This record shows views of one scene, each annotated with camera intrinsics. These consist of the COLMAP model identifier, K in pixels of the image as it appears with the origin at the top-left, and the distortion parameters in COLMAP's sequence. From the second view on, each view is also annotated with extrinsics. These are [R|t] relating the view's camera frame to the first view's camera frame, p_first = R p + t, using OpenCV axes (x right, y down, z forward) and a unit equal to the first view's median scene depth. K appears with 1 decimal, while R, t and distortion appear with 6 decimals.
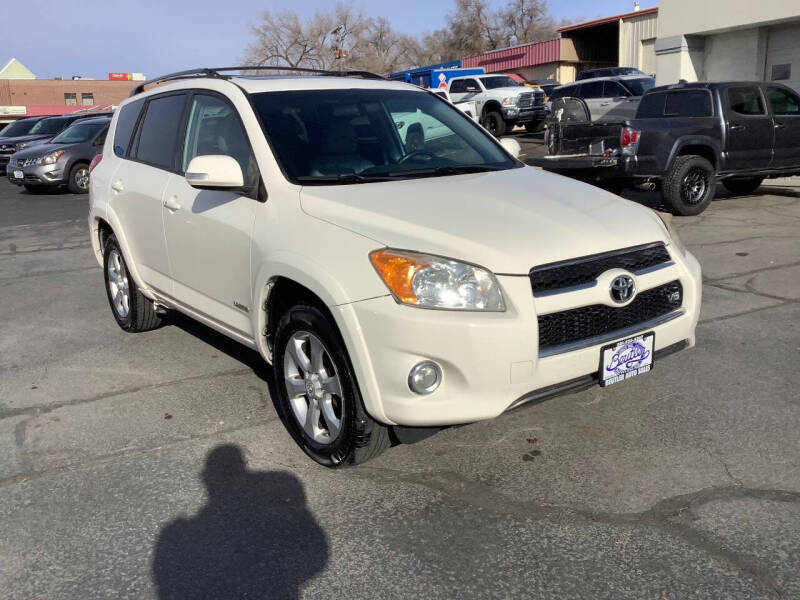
lens RADIAL K [[710.8, 0, 397.0], [0, 710.8, 308.9], [0, 0, 1]] dist [0.112952, -0.201621]
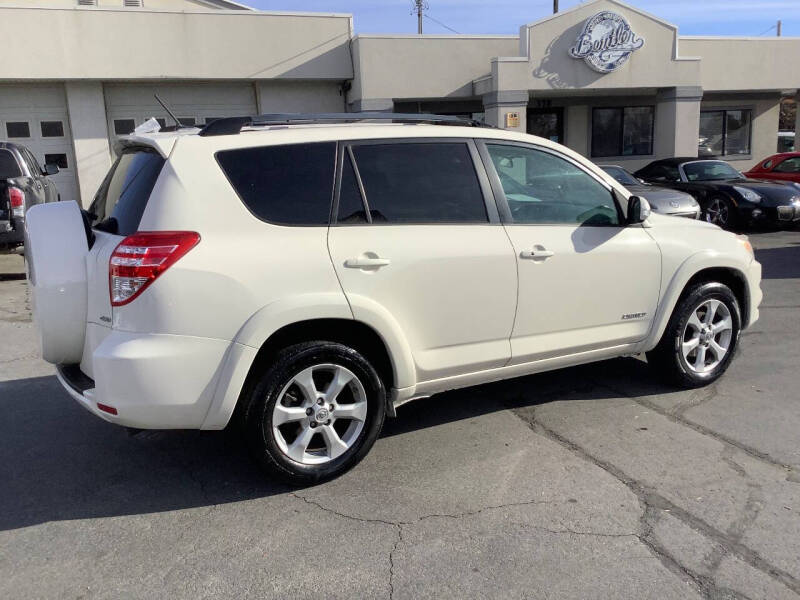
lens RADIAL K [[710.8, 0, 397.0], [0, 710.8, 308.9], [0, 0, 1]] dist [0.112952, -0.201621]
pose [[0.126221, -0.178615, 0.975789, -0.998492], [0.262870, 0.954514, 0.140718, -0.200576], [-0.956539, 0.238745, 0.167432, 0.795785]]
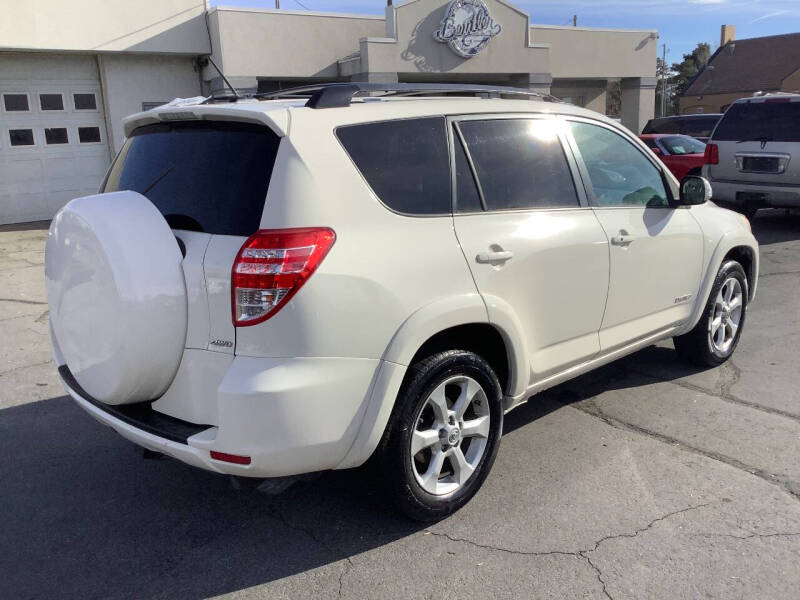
lens RADIAL K [[710.8, 0, 397.0], [0, 710.8, 308.9], [0, 0, 1]] dist [0.112952, -0.201621]
pose [[-0.137172, -0.197679, 0.970622, -0.905762], [0.269842, 0.935367, 0.228634, -0.268540], [-0.953084, 0.293277, -0.074964, 1.051632]]
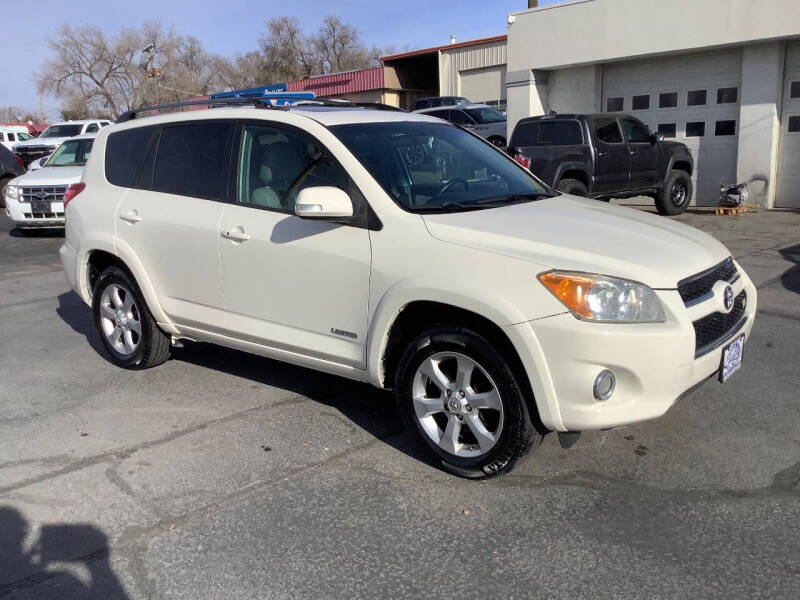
lens RADIAL K [[710.8, 0, 397.0], [0, 710.8, 308.9], [0, 0, 1]] dist [0.112952, -0.201621]
pose [[0.968375, -0.049536, 0.244533, -0.263381], [0.056637, 0.998150, -0.022089, -0.007466], [-0.242987, 0.035240, 0.969389, -0.003830]]
